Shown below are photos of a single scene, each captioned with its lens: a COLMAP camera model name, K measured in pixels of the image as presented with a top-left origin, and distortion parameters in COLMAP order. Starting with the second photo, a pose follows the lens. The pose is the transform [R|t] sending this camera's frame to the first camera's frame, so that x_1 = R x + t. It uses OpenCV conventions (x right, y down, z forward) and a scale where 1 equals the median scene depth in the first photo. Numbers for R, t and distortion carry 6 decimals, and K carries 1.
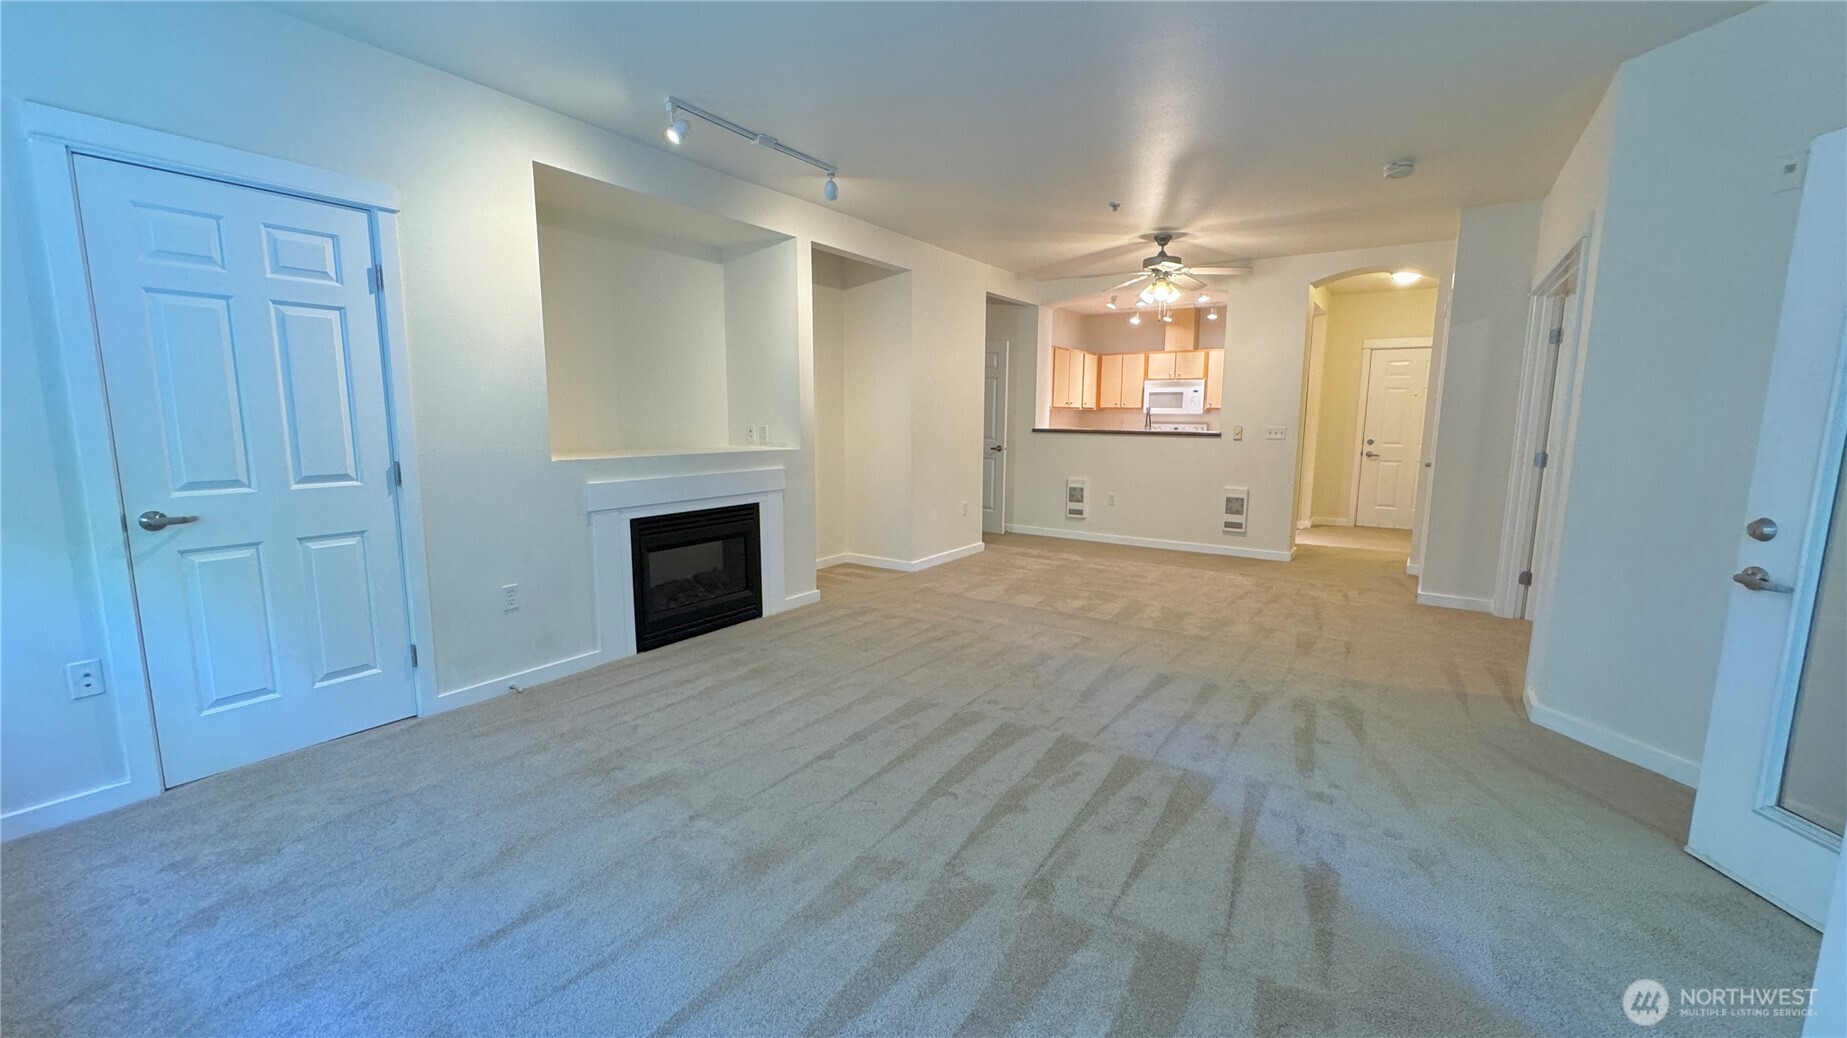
lens RADIAL K [[747.7, 0, 932.1], [0, 747.7, 520.1], [0, 0, 1]] dist [0.000170, -0.000122]
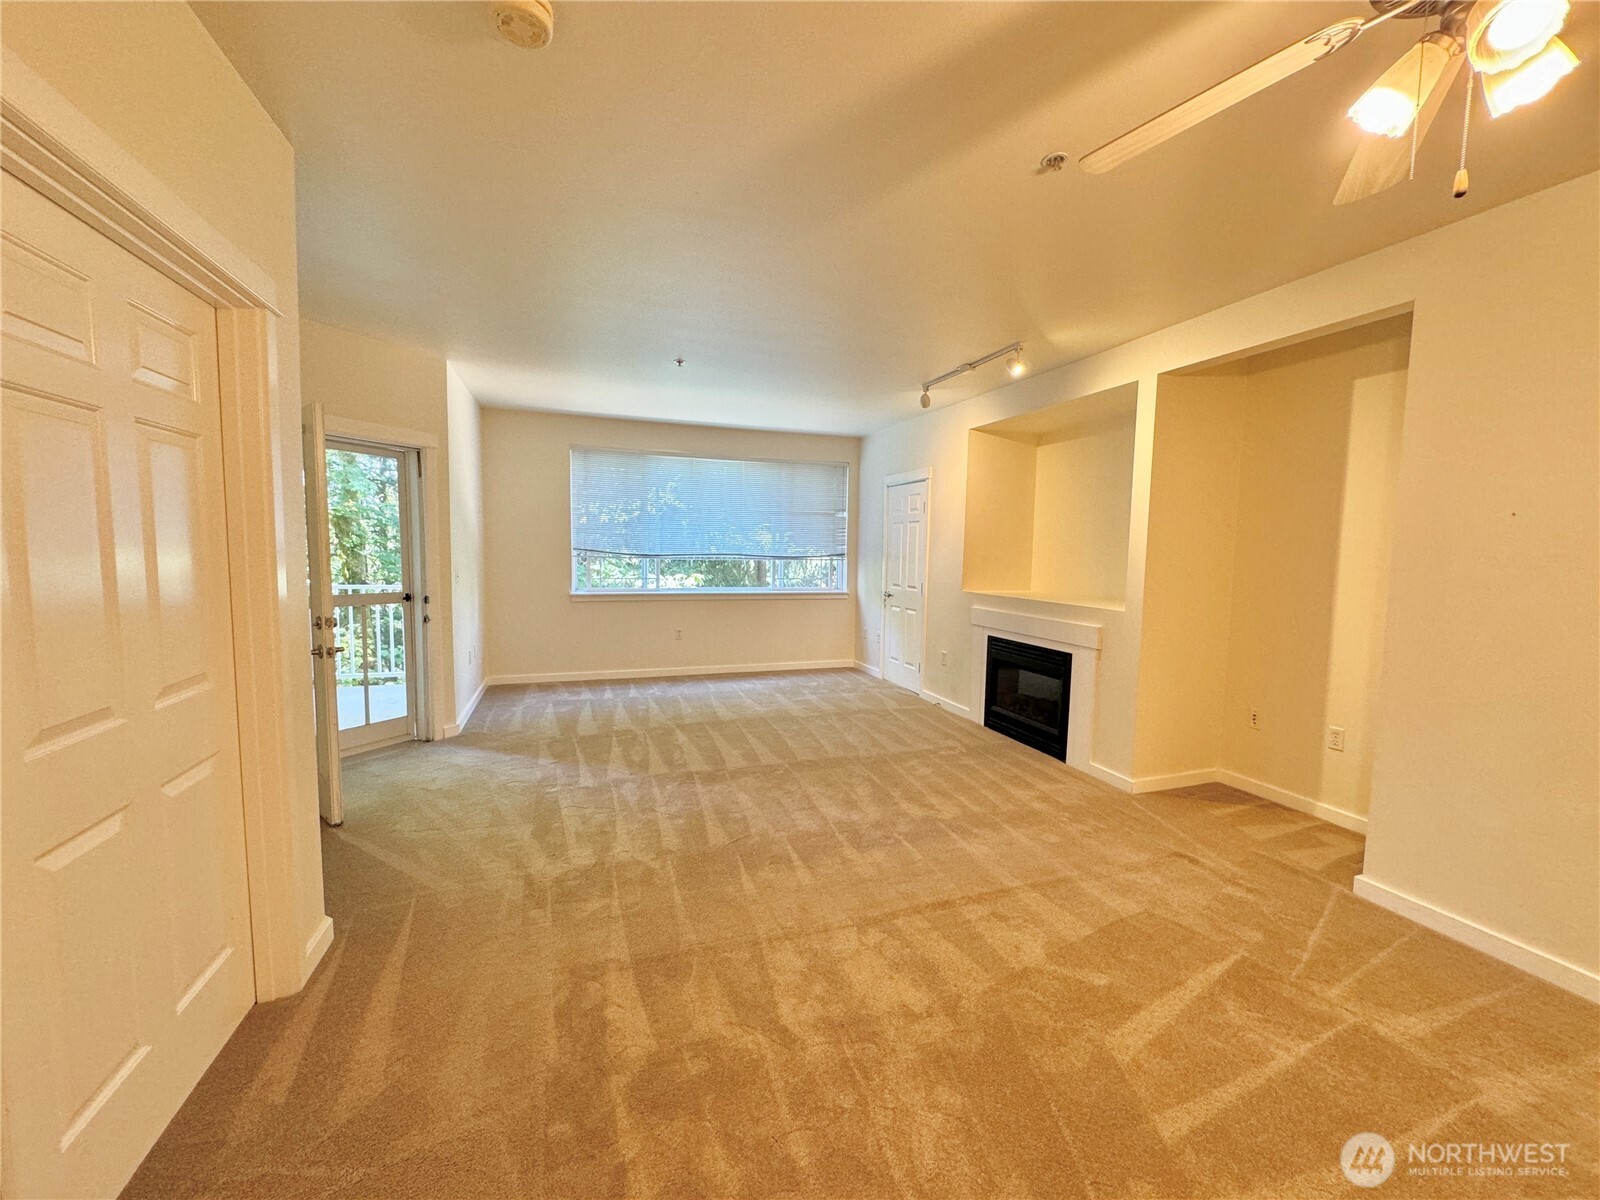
lens RADIAL K [[636.3, 0, 805.1], [0, 636.3, 598.6], [0, 0, 1]] dist [0.000768, -0.000021]
pose [[-0.601960, 0.037614, -0.797640, 0.802175], [-0.142032, 0.977919, 0.153304, -0.207804], [0.785793, 0.205574, -0.583326, 1.371901]]
